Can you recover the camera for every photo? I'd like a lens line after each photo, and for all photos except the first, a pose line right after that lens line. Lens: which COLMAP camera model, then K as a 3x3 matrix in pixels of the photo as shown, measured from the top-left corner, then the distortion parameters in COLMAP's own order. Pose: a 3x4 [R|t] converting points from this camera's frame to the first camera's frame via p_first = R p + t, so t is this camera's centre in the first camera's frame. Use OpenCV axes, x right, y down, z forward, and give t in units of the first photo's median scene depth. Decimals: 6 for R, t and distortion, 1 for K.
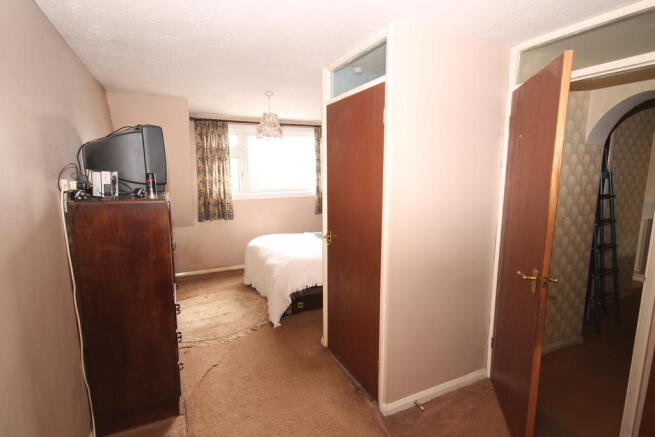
lens RADIAL K [[329.3, 0, 323.5], [0, 329.3, 219.0], [0, 0, 1]] dist [-0.034812, -0.000284]
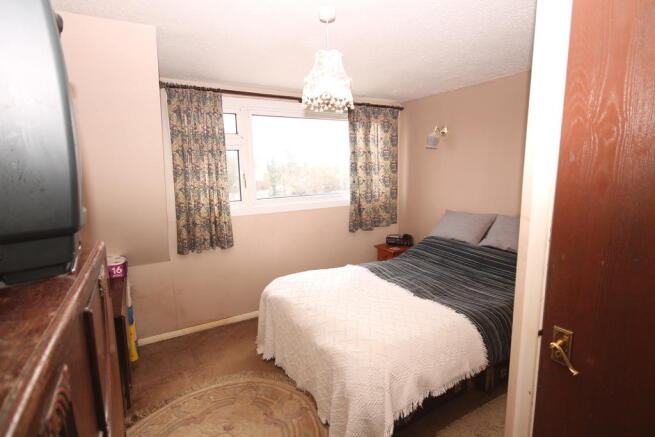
lens RADIAL K [[329.3, 0, 333.2], [0, 329.3, 217.3], [0, 0, 1]] dist [-0.034812, -0.000284]
pose [[0.994874, -0.025737, 0.097790, -0.151239], [0.024936, 0.999645, 0.009402, -0.060646], [-0.097997, -0.006915, 0.995163, 0.364745]]
